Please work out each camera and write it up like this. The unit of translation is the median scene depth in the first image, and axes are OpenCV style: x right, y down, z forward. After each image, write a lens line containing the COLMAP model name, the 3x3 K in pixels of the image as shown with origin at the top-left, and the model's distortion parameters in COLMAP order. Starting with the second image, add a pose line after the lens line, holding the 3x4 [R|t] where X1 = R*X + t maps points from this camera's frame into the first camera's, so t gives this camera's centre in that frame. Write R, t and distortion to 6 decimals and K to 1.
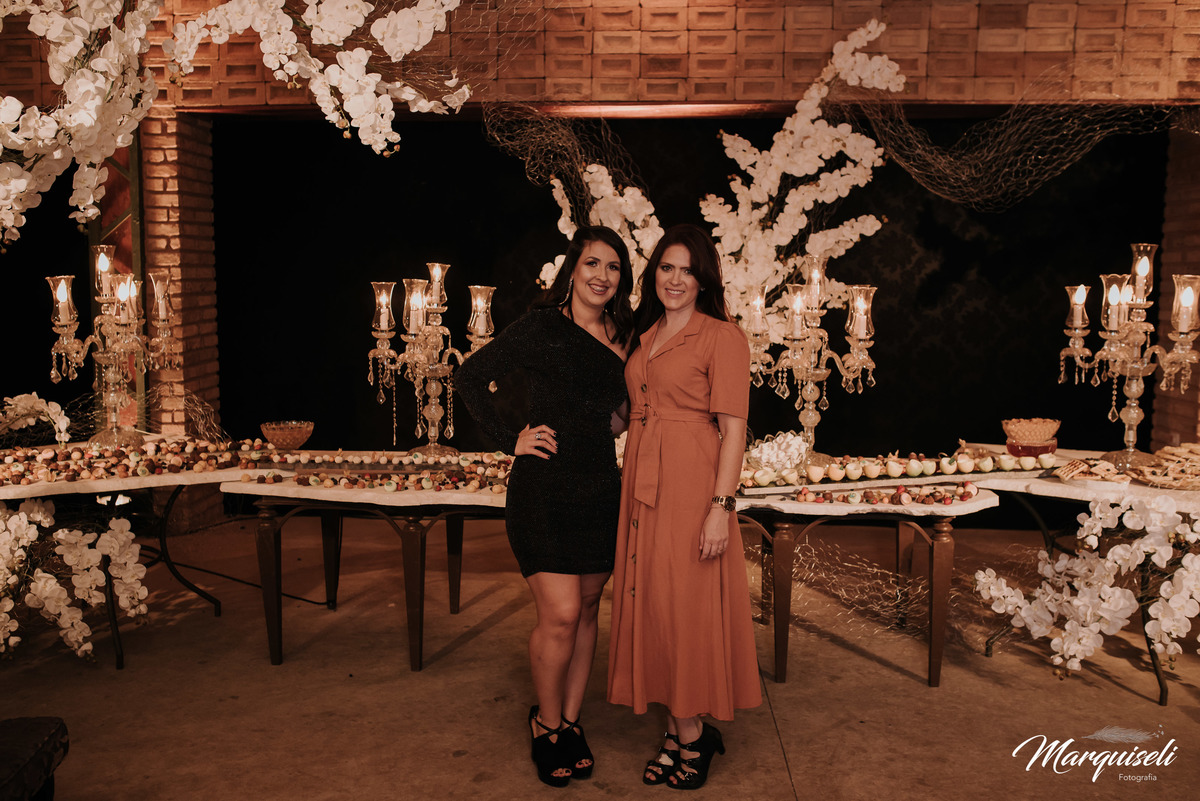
lens RADIAL K [[1167.3, 0, 592.2], [0, 1167.3, 403.7], [0, 0, 1]] dist [-0.066838, 0.093069]
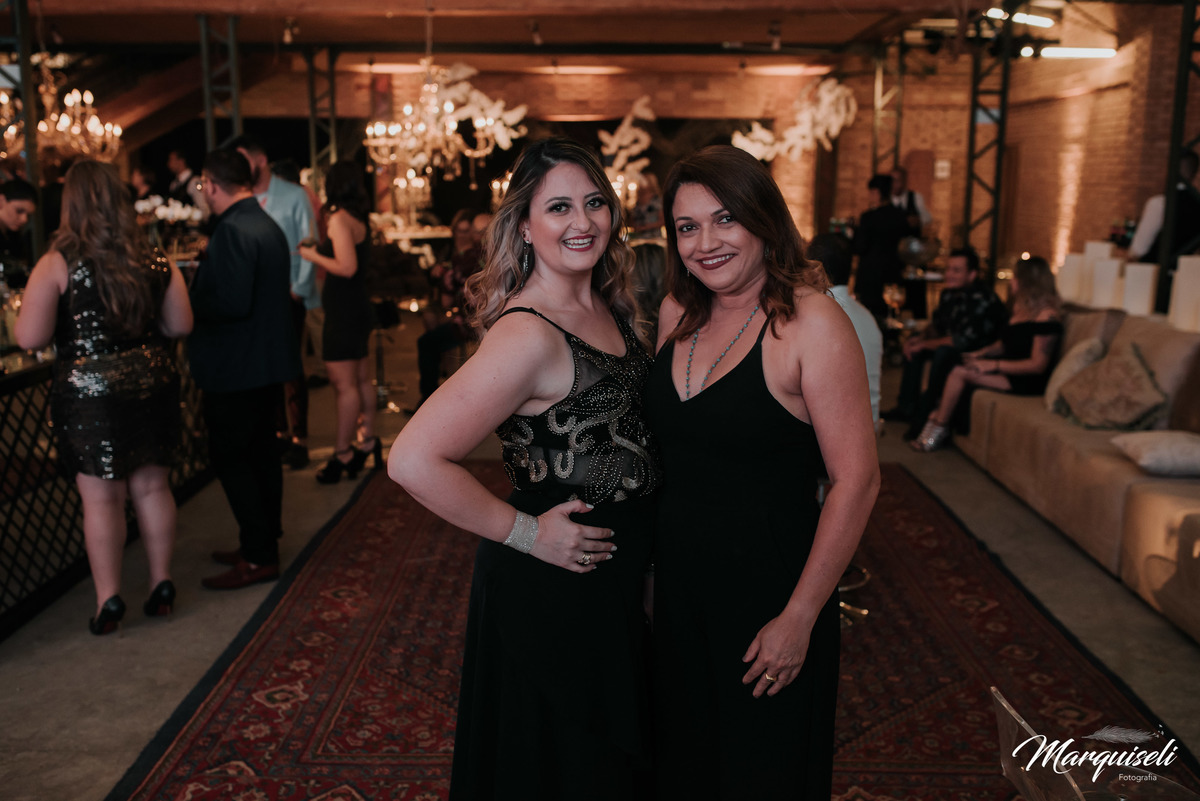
lens RADIAL K [[1179.9, 0, 592.9], [0, 1179.9, 402.0], [0, 0, 1]] dist [-0.066628, 0.093335]
pose [[0.999388, -0.002836, 0.034872, -0.018501], [0.000113, 0.996966, 0.077836, 0.290525], [-0.034987, -0.077784, 0.996356, -2.622868]]
